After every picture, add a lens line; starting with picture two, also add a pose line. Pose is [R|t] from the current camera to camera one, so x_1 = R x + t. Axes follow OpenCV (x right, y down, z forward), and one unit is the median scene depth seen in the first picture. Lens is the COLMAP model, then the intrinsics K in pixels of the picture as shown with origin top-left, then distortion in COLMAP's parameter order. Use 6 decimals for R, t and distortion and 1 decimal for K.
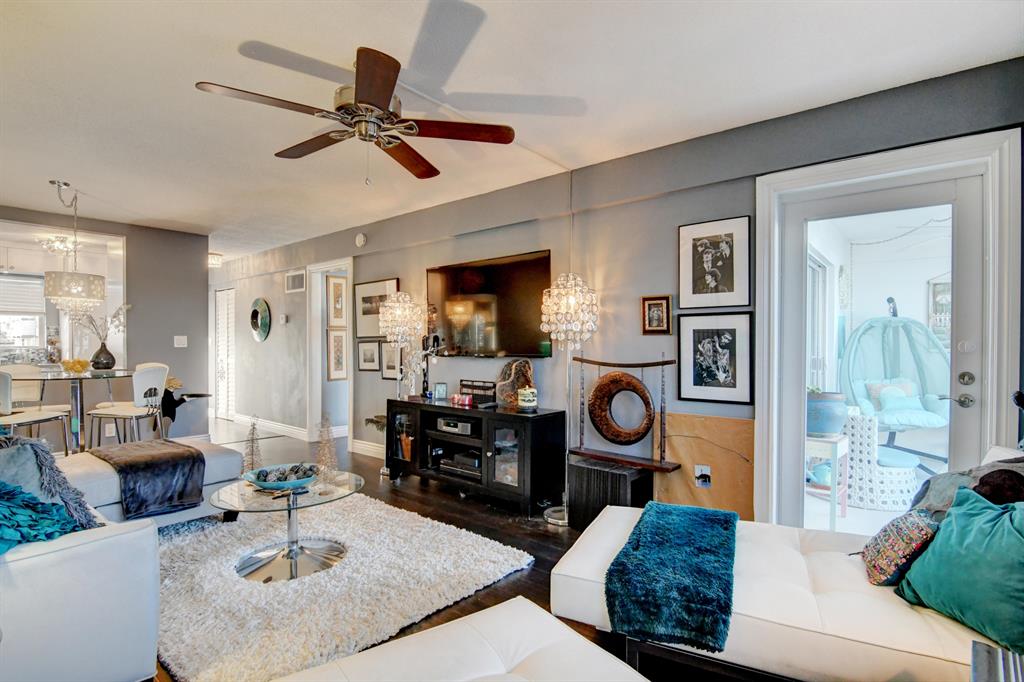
lens RADIAL K [[501.2, 0, 509.7], [0, 501.2, 347.2], [0, 0, 1]] dist [-0.012947, -0.009550]
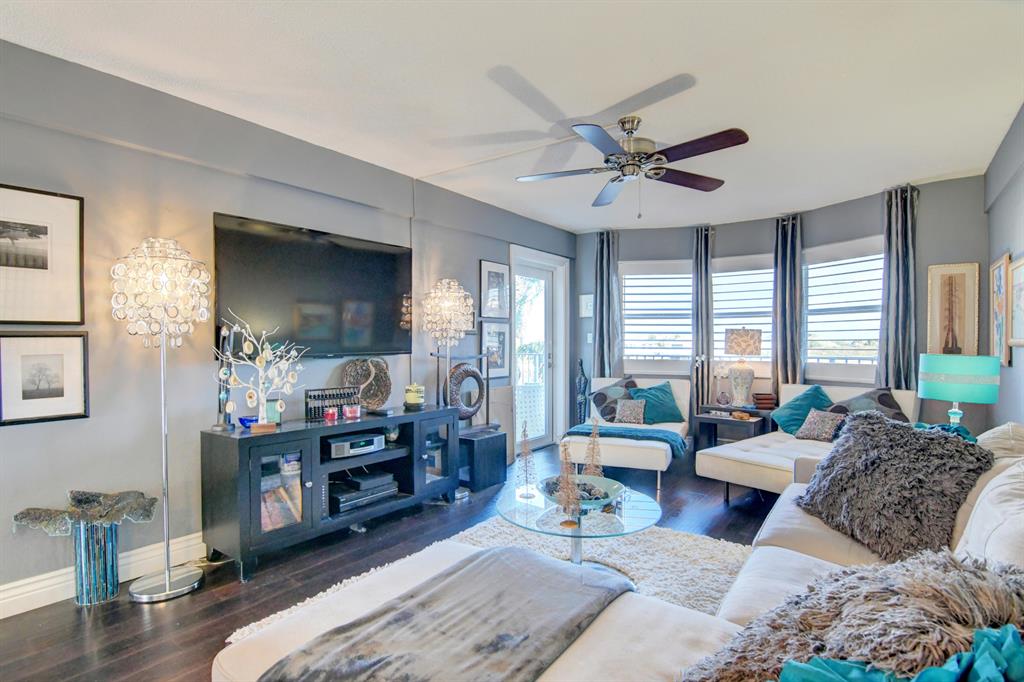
lens RADIAL K [[501.2, 0, 511.8], [0, 501.2, 341.7], [0, 0, 1]] dist [-0.012947, -0.009550]
pose [[-0.056572, -0.000205, 0.998399, -0.916313], [0.003931, 0.999992, 0.000428, -0.004235], [-0.998391, 0.003949, -0.056571, 0.818088]]
